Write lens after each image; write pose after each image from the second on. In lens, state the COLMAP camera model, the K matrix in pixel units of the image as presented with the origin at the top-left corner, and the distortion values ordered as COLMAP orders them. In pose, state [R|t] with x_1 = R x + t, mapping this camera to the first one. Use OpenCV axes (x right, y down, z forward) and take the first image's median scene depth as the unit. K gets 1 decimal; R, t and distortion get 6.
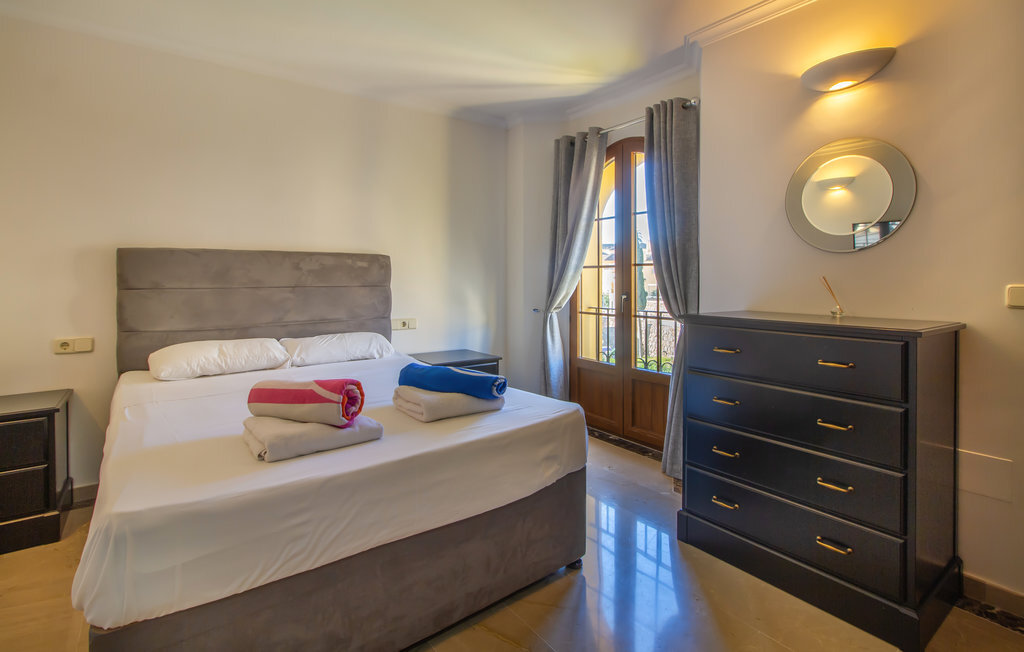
lens RADIAL K [[492.8, 0, 509.7], [0, 492.8, 304.2], [0, 0, 1]] dist [0.001098, 0.000304]
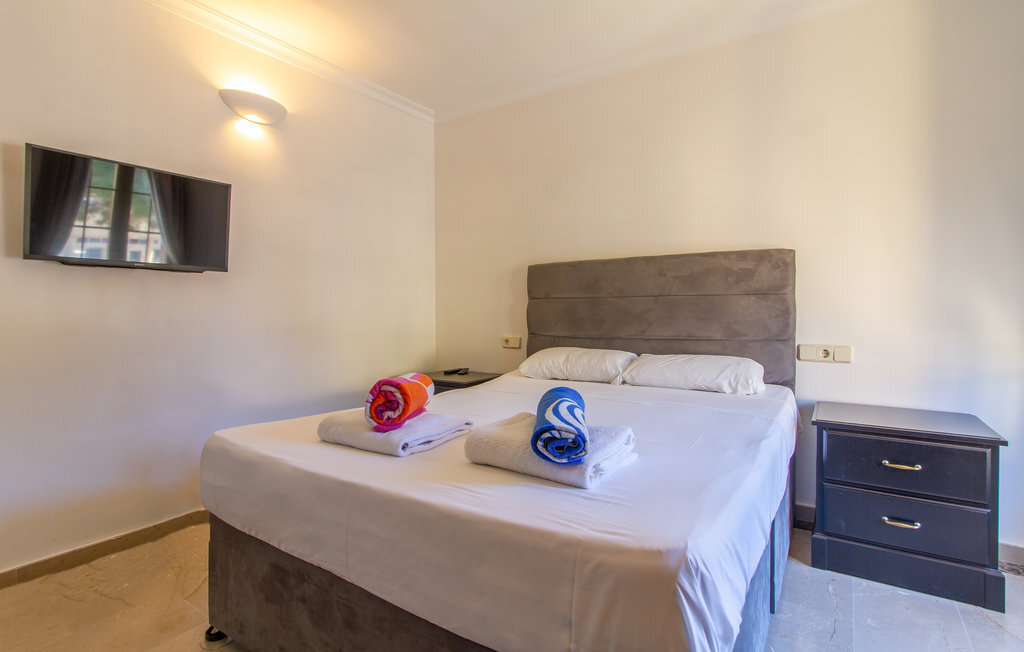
lens RADIAL K [[501.0, 0, 509.9], [0, 501.0, 319.0], [0, 0, 1]] dist [-0.001584, -0.012560]
pose [[0.327333, 0.018795, -0.944722, 0.329480], [-0.044933, 0.998981, 0.004306, 0.013933], [0.943840, 0.041039, 0.327844, 0.486116]]
